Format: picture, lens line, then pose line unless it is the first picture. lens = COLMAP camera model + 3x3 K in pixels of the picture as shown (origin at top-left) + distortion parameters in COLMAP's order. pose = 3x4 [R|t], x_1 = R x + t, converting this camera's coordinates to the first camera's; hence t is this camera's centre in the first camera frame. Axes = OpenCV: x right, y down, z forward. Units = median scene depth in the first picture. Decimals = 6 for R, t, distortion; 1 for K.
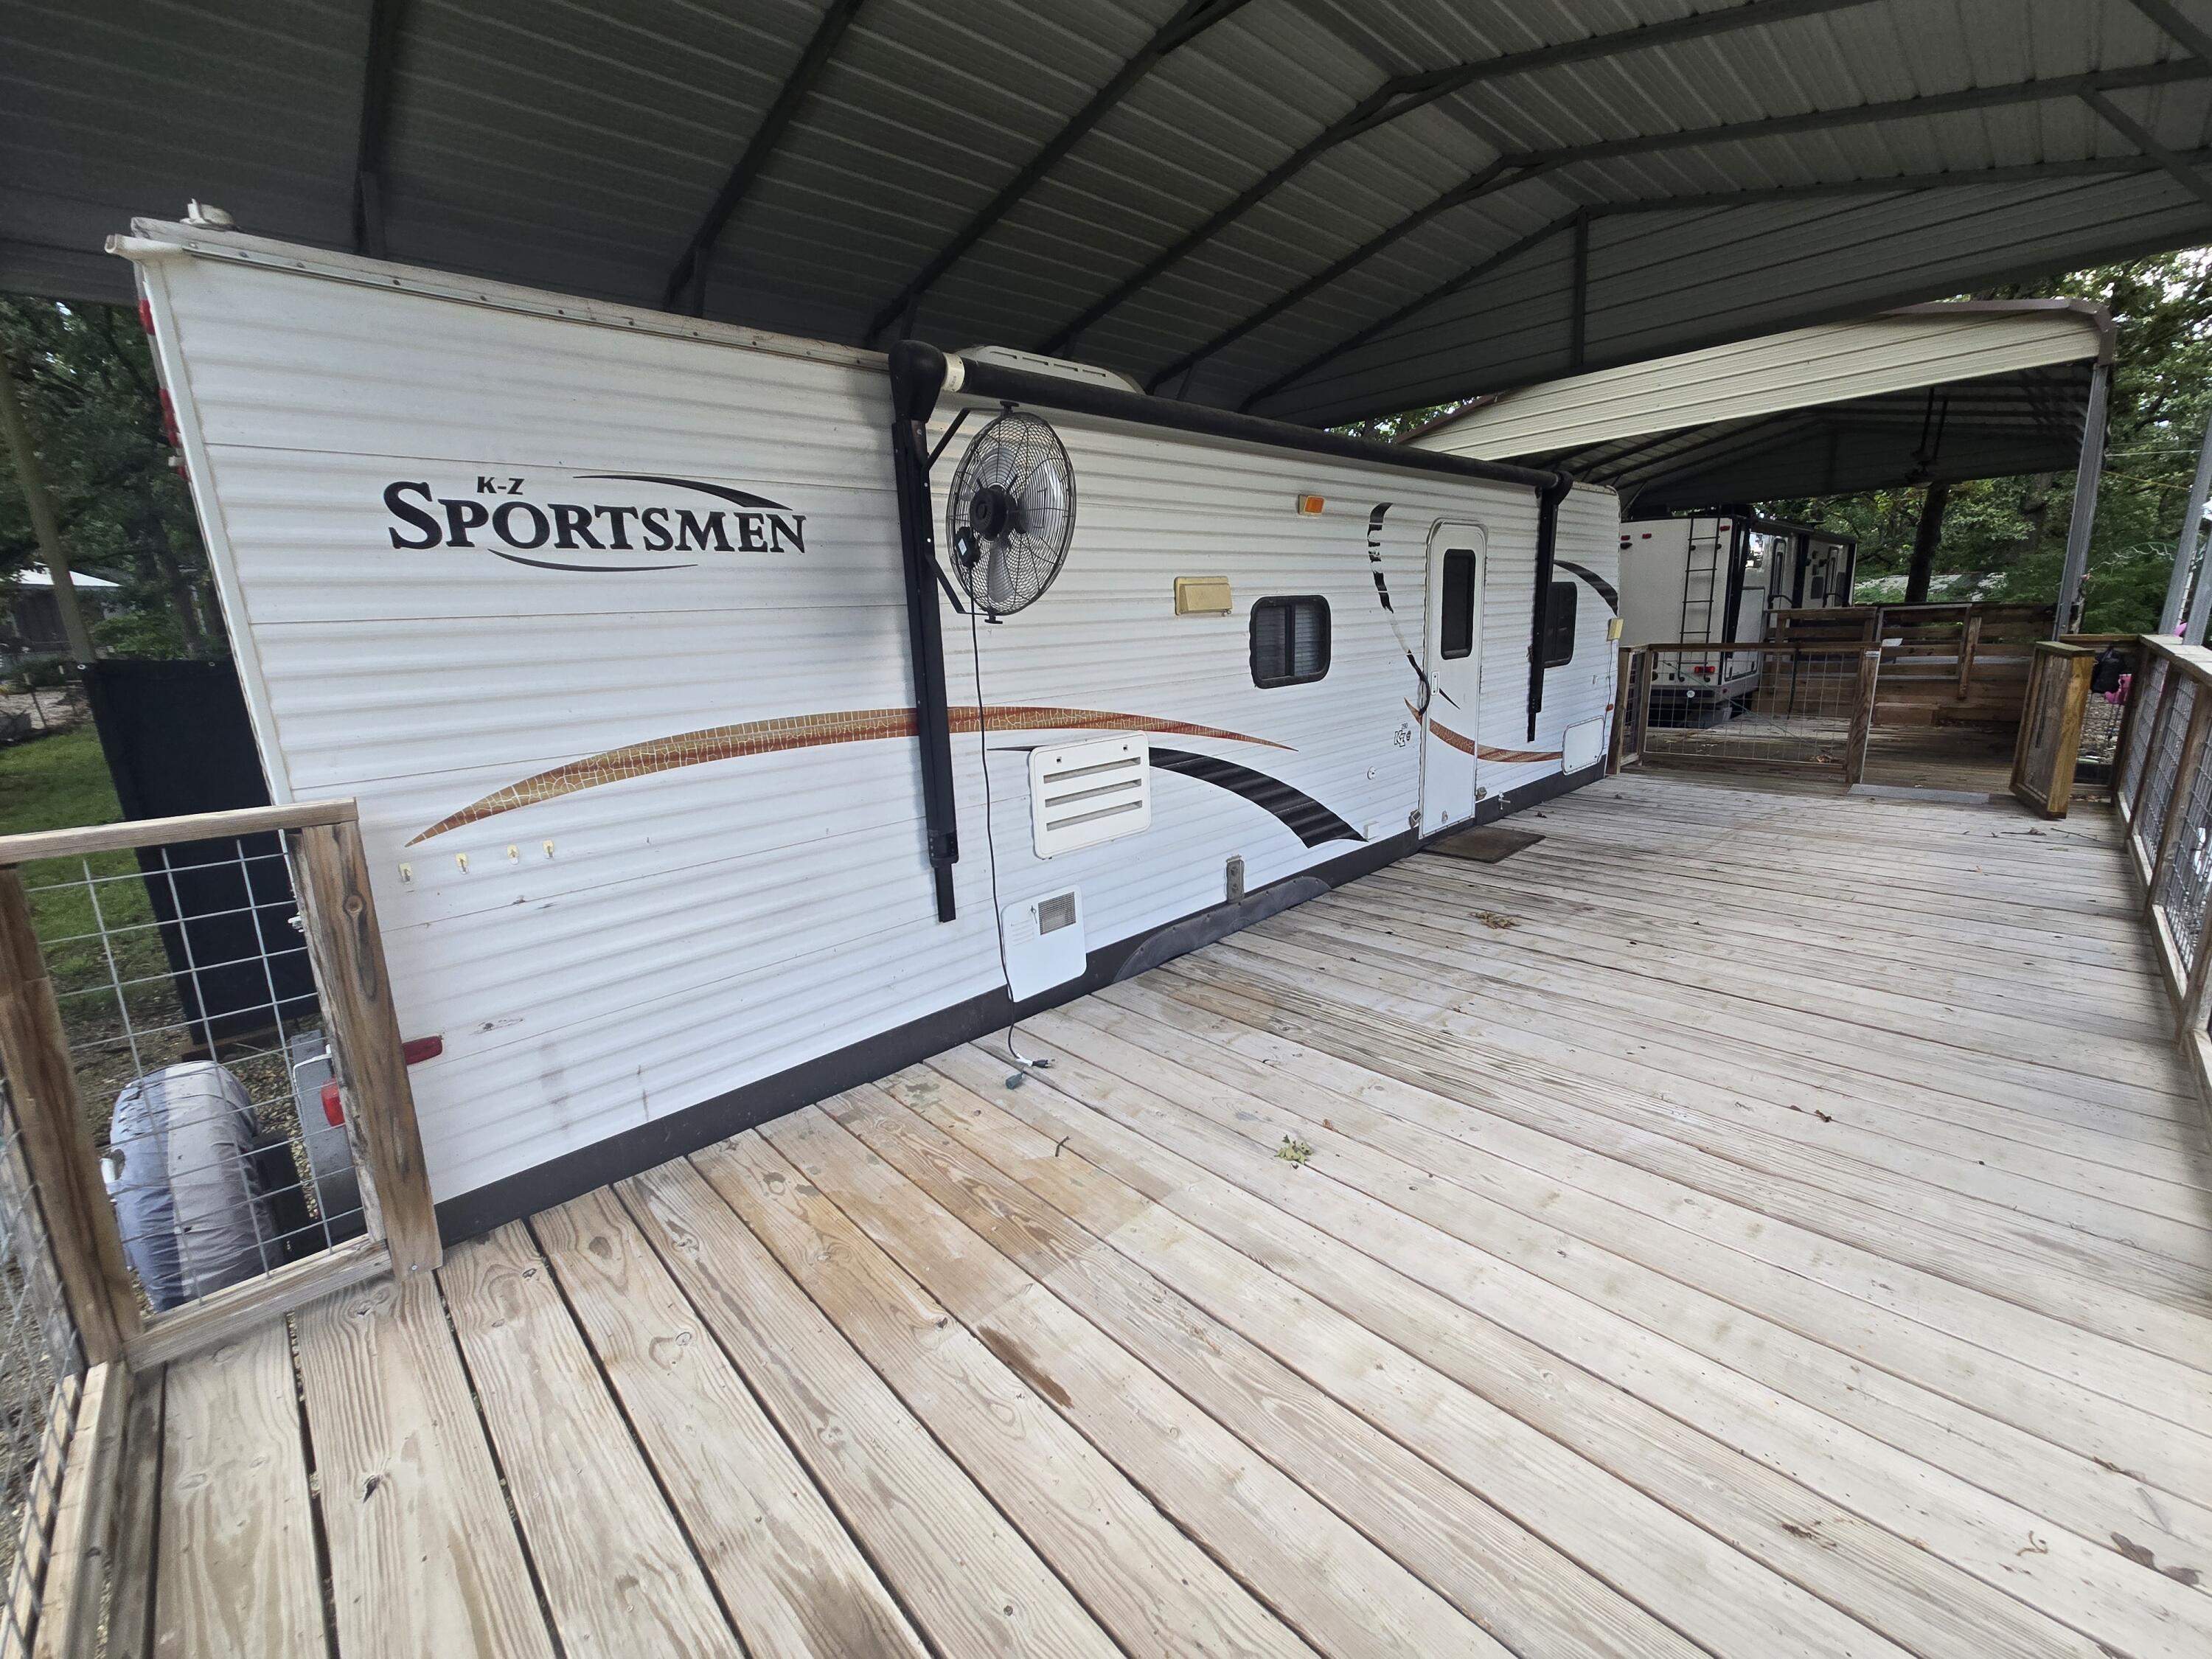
lens RADIAL K [[901.4, 0, 1120.6], [0, 901.4, 818.0], [0, 0, 1]] dist [0.000133, 0.000365]
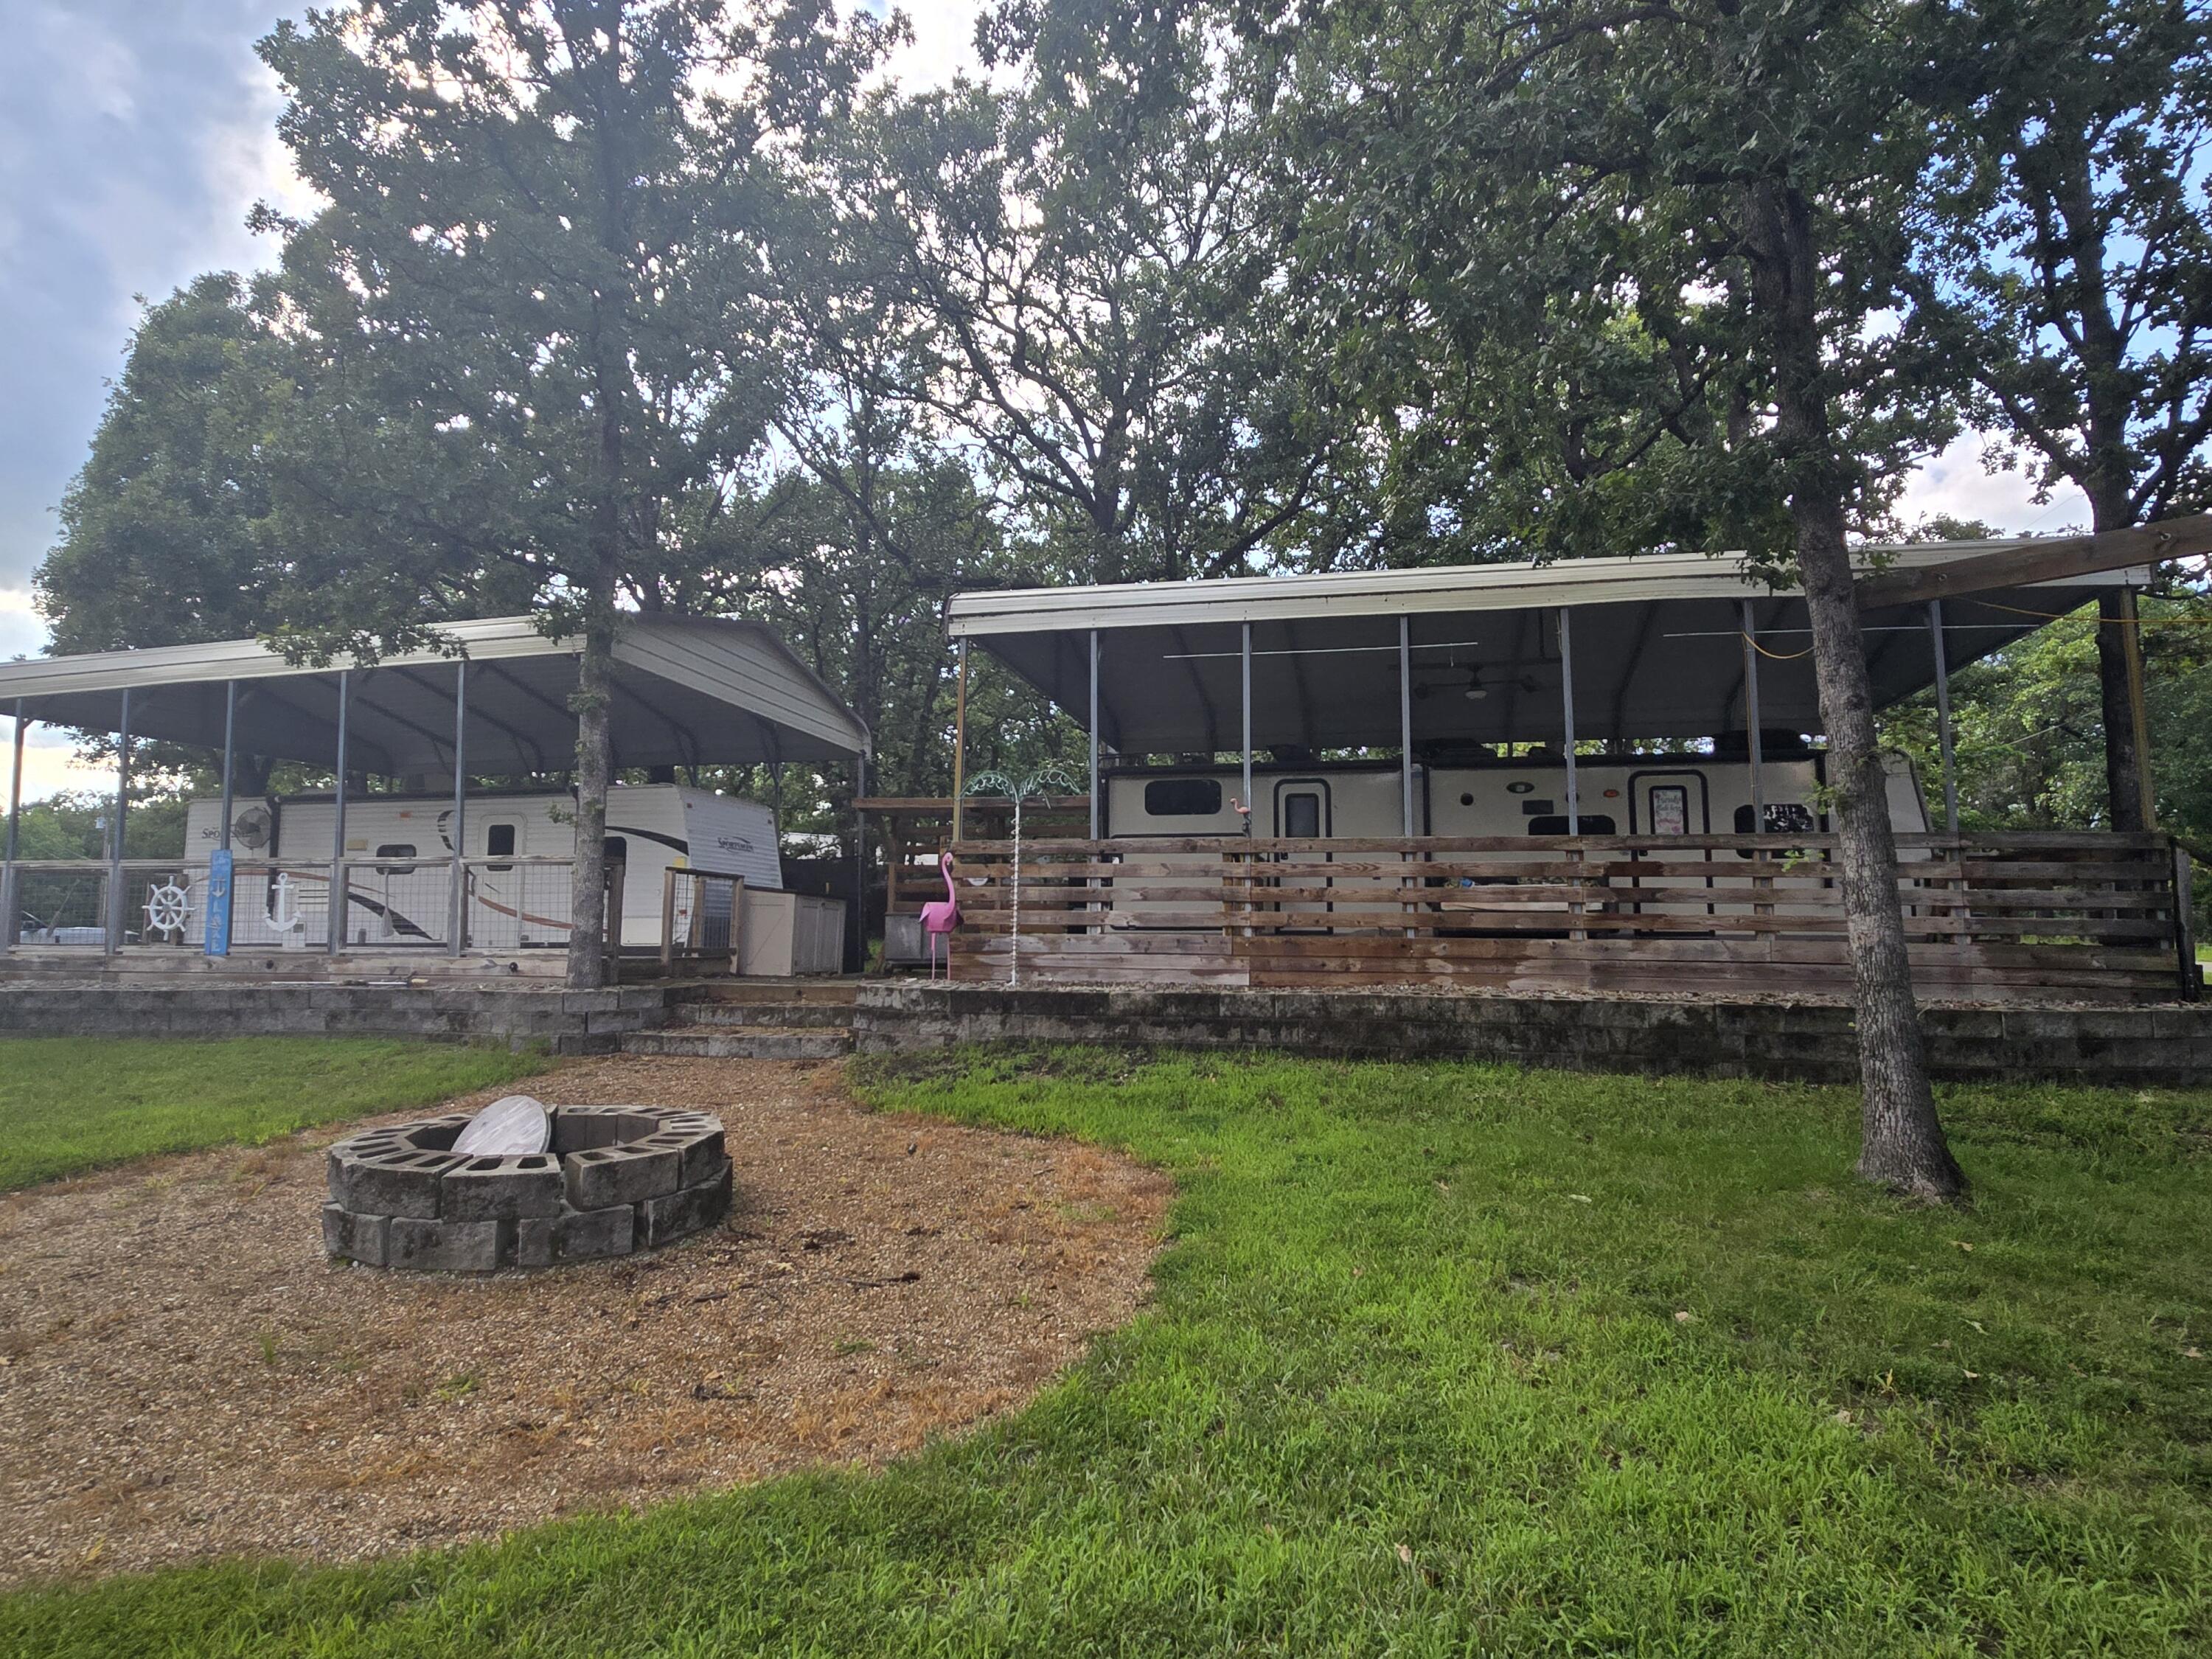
lens RADIAL K [[1238.1, 0, 1117.8], [0, 1238.1, 825.0], [0, 0, 1]] dist [-0.002938, 0.002463]
pose [[0.552660, -0.039782, -0.832457, 4.326274], [-0.204298, 0.961917, -0.181599, -0.048086], [0.807979, 0.270432, 0.523486, 0.679977]]
